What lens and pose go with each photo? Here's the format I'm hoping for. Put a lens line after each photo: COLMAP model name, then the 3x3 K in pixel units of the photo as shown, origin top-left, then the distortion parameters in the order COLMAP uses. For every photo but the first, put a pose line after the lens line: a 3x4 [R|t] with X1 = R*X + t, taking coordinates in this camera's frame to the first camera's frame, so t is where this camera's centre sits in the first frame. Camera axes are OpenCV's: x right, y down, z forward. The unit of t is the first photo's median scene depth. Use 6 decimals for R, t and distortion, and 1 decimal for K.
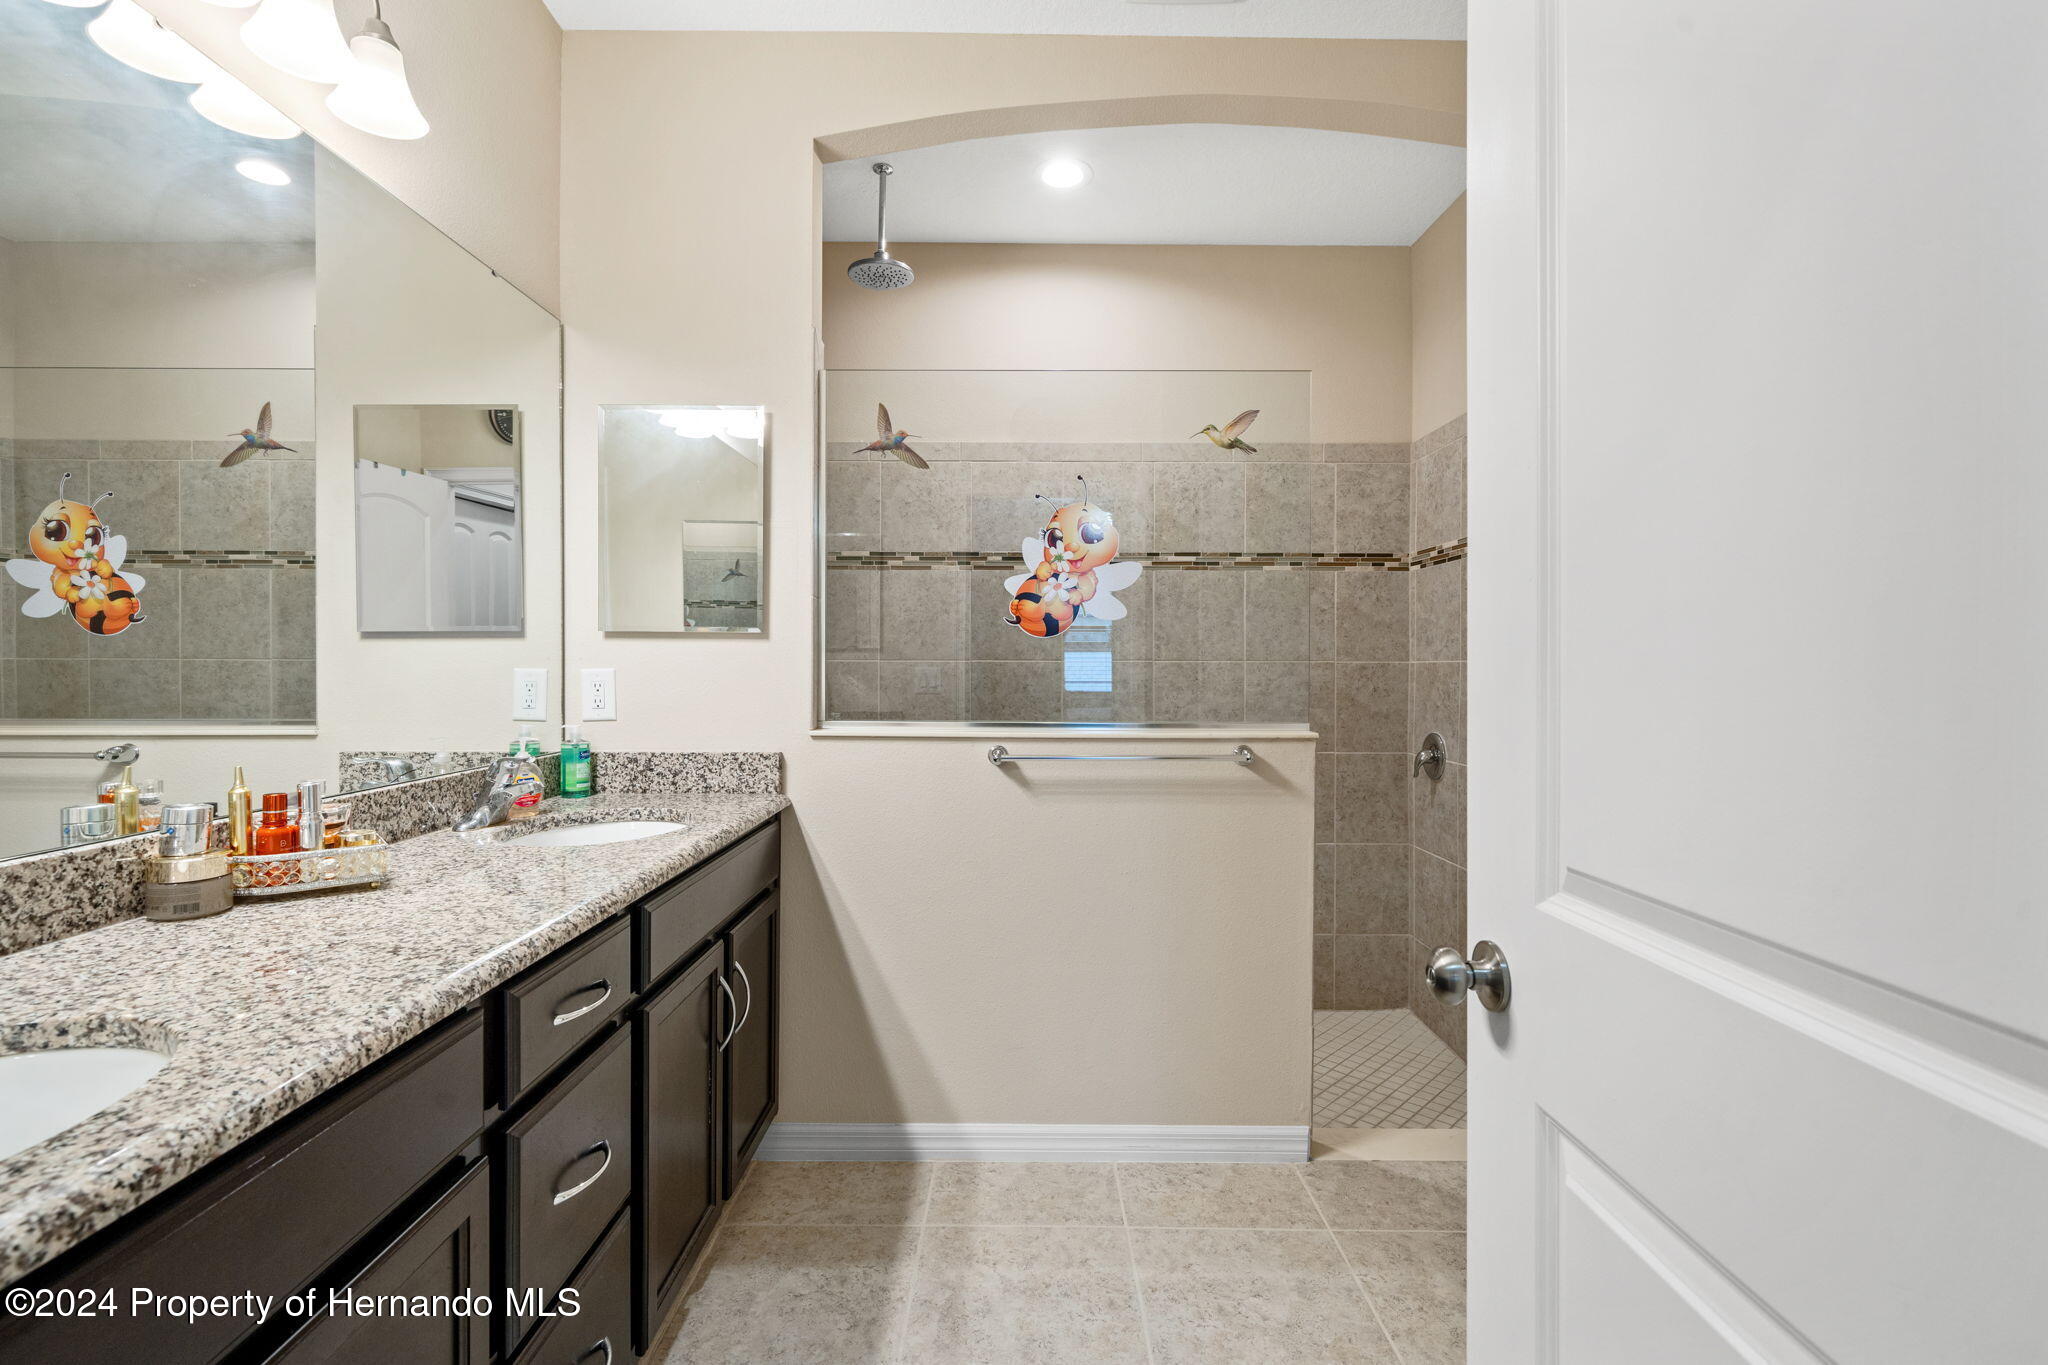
lens RADIAL K [[1033.1, 0, 1024.0], [0, 1033.1, 682.5], [0, 0, 1]] dist [-0.000481, 0.000138]
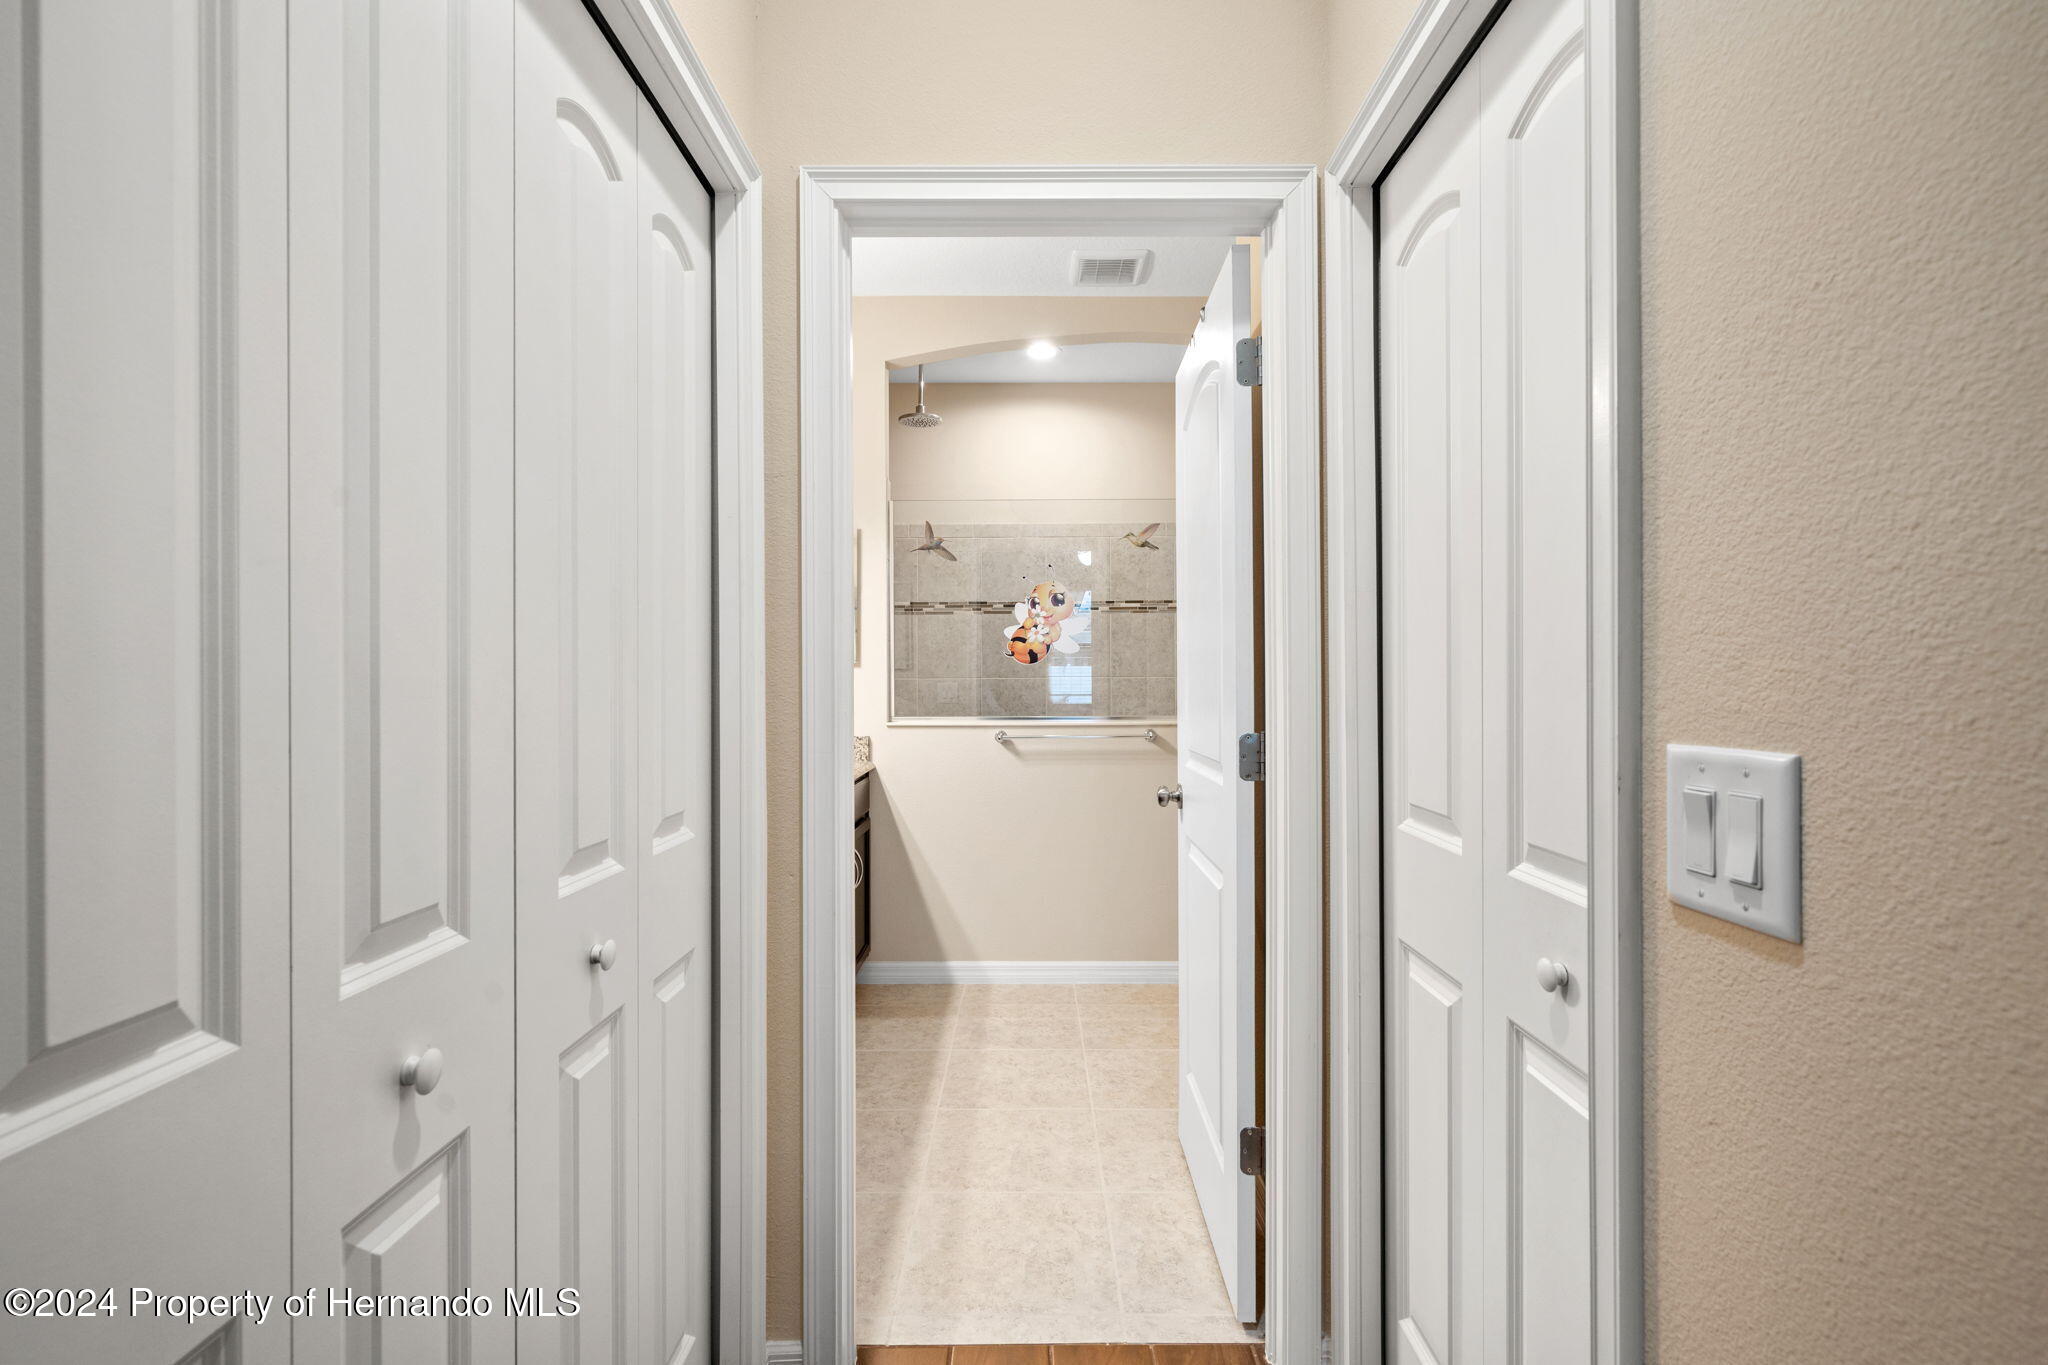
lens RADIAL K [[1033.1, 0, 1024.0], [0, 1033.1, 682.5], [0, 0, 1]] dist [-0.000481, 0.000138]
pose [[0.999945, -0.008974, -0.005429, 0.020488], [0.008899, 0.999866, -0.013731, 0.007054], [0.005551, 0.013682, 0.999891, -0.621081]]
